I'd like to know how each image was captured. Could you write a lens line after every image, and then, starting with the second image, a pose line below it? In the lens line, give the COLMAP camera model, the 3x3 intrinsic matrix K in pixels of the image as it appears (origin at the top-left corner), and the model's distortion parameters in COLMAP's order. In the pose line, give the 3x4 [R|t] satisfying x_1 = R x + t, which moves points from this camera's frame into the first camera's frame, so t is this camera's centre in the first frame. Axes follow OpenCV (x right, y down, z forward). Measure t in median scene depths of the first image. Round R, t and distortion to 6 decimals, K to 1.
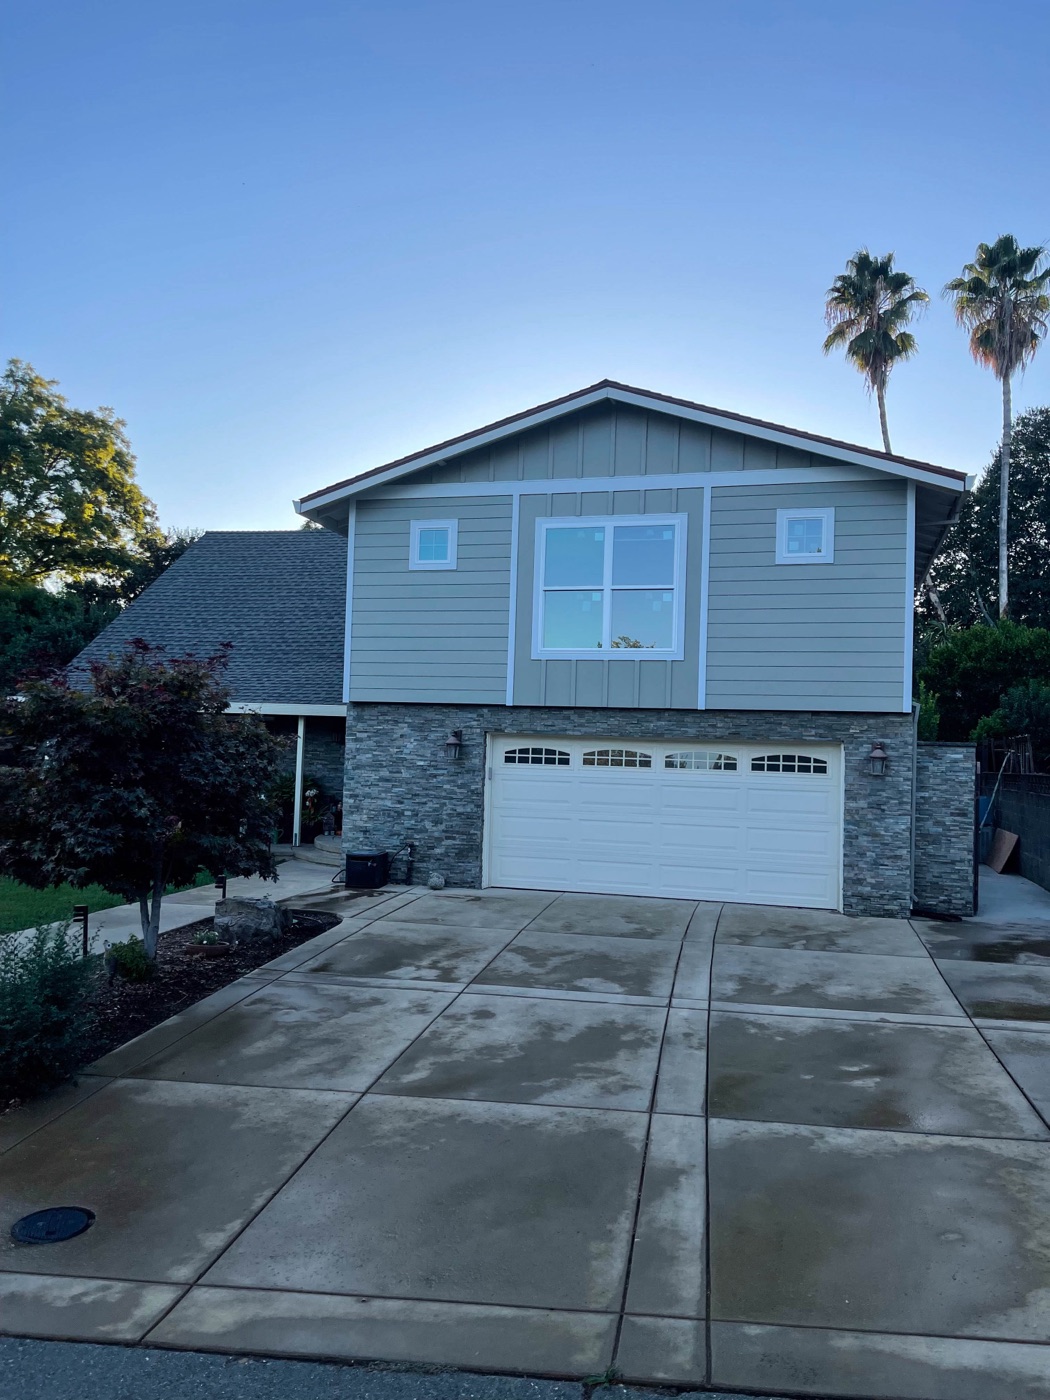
lens RADIAL K [[1066.6, 0, 536.5], [0, 1066.6, 713.4], [0, 0, 1]] dist [0.045802, -0.056988]
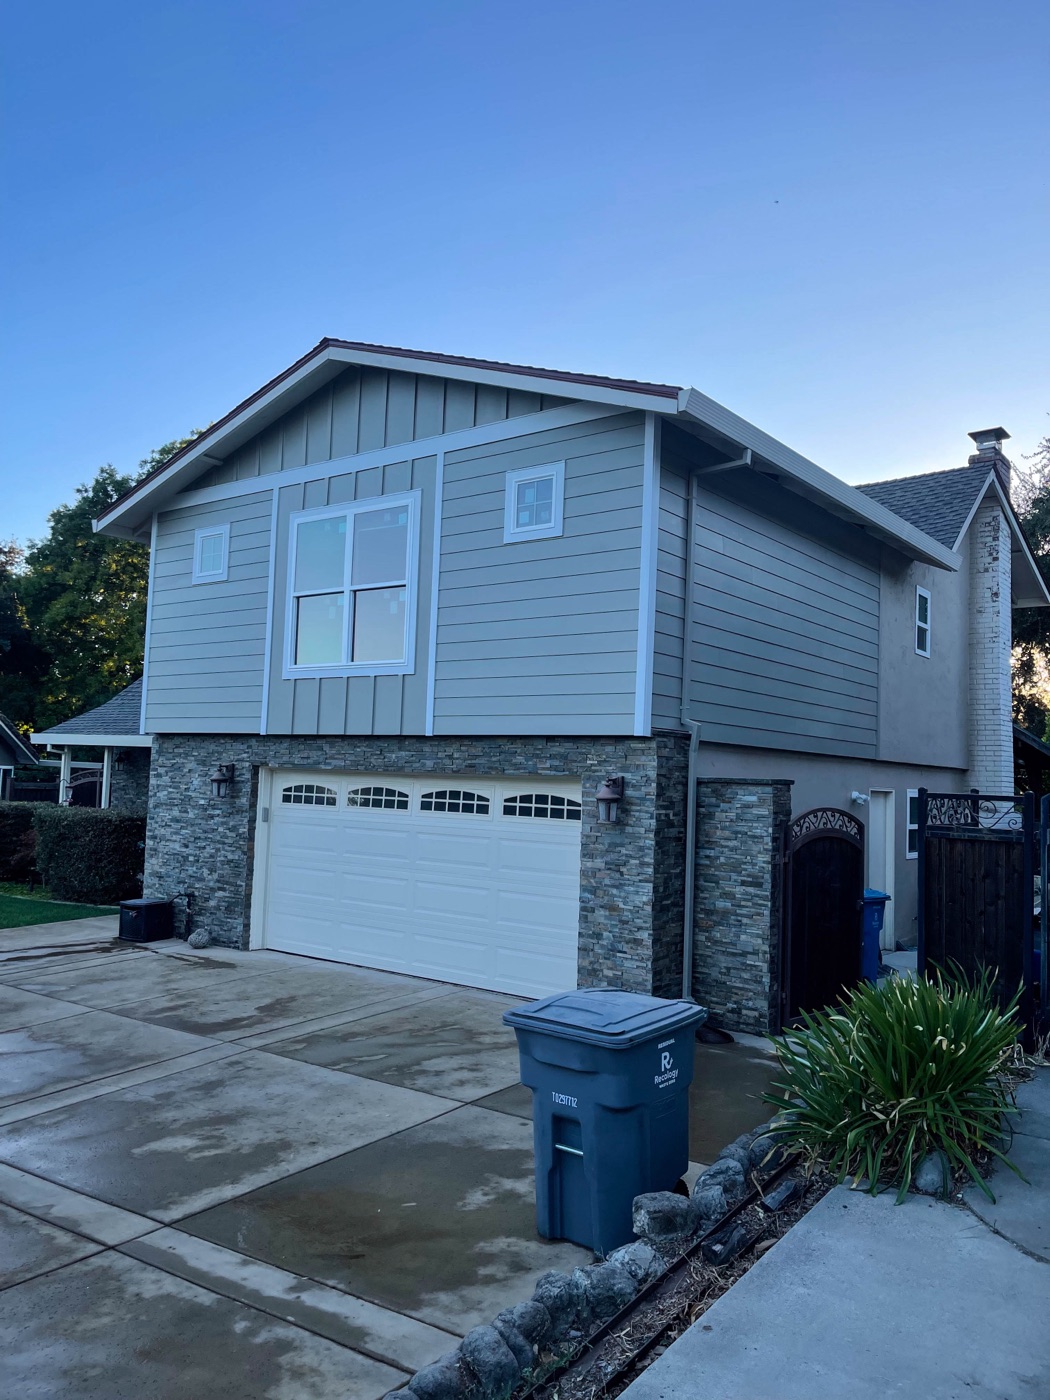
lens RADIAL K [[1066.6, 0, 525.4], [0, 1066.6, 704.8], [0, 0, 1]] dist [0.045802, -0.056988]
pose [[0.924171, -0.025799, -0.381107, 0.490510], [0.010731, 0.999076, -0.041610, 0.006475], [0.381828, 0.034365, 0.923594, 0.289719]]
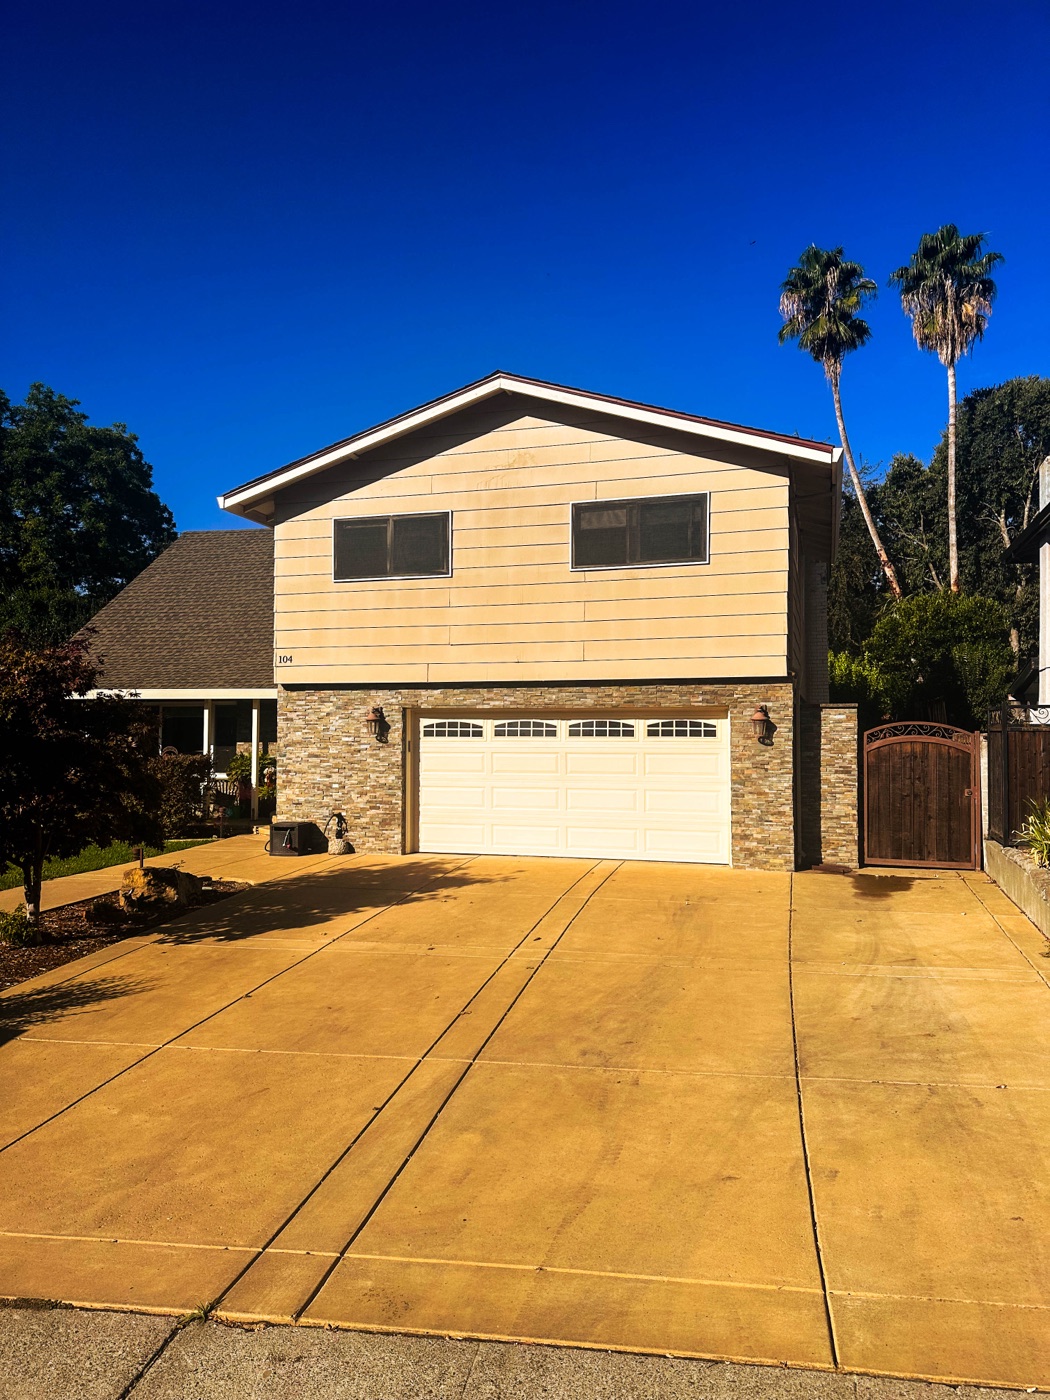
lens RADIAL K [[981.8, 0, 524.0], [0, 981.8, 712.2], [0, 0, 1]] dist [0.070903, -0.096409]
pose [[0.999035, -0.030318, -0.031771, 0.105899], [0.030856, 0.999387, 0.016556, 0.008908], [0.031250, -0.017520, 0.999358, 0.016869]]
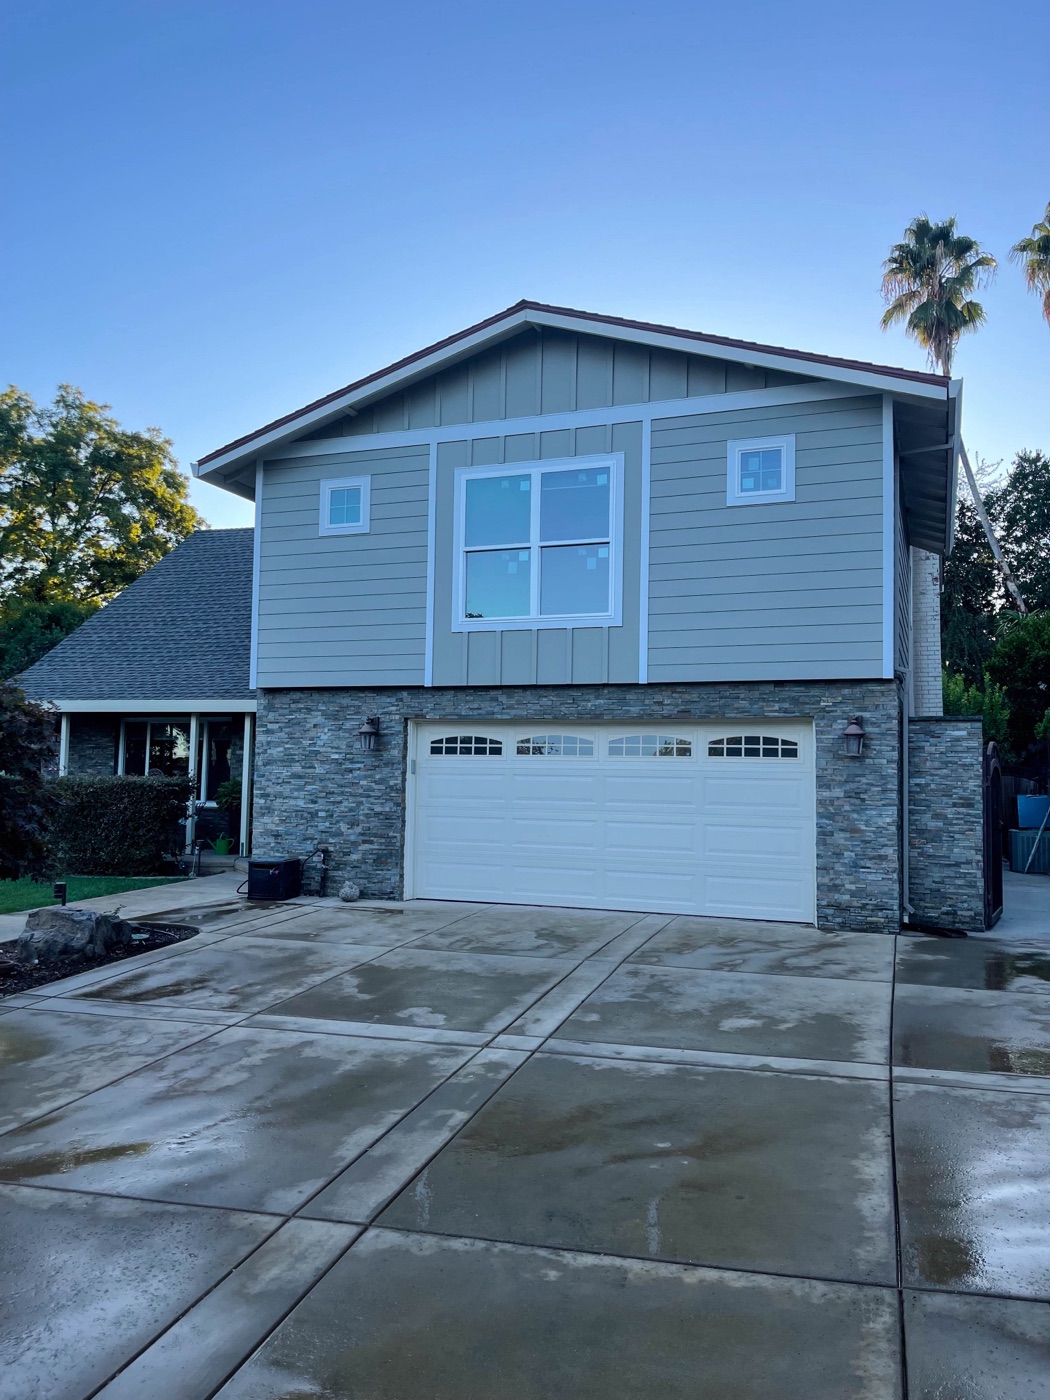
lens RADIAL K [[1066.6, 0, 526.6], [0, 1066.6, 712.8], [0, 0, 1]] dist [0.045802, -0.056988]
pose [[0.994902, -0.020695, -0.098695, 0.137728], [0.018589, 0.999580, -0.022218, 0.034301], [0.099114, 0.020270, 0.994870, 0.149712]]
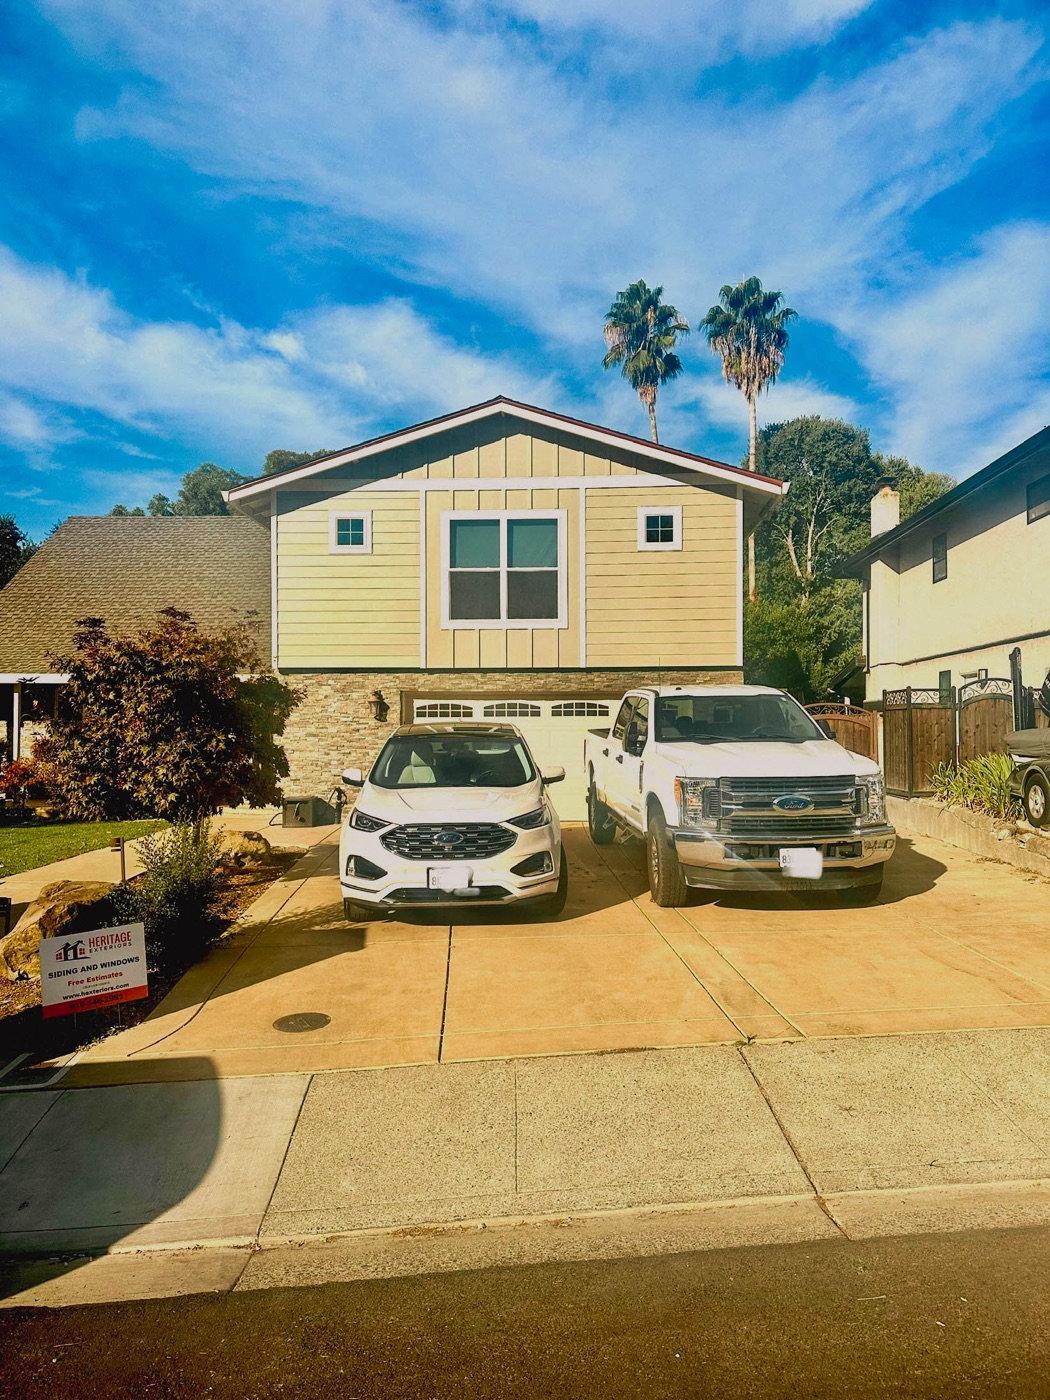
lens RADIAL K [[981.5, 0, 529.8], [0, 981.5, 716.3], [0, 0, 1]] dist [0.053876, -0.063887]
pose [[0.976758, -0.029881, 0.212253, -0.142454], [0.024478, 0.999307, 0.028039, 0.018565], [-0.212943, -0.022192, 0.976813, -0.098667]]
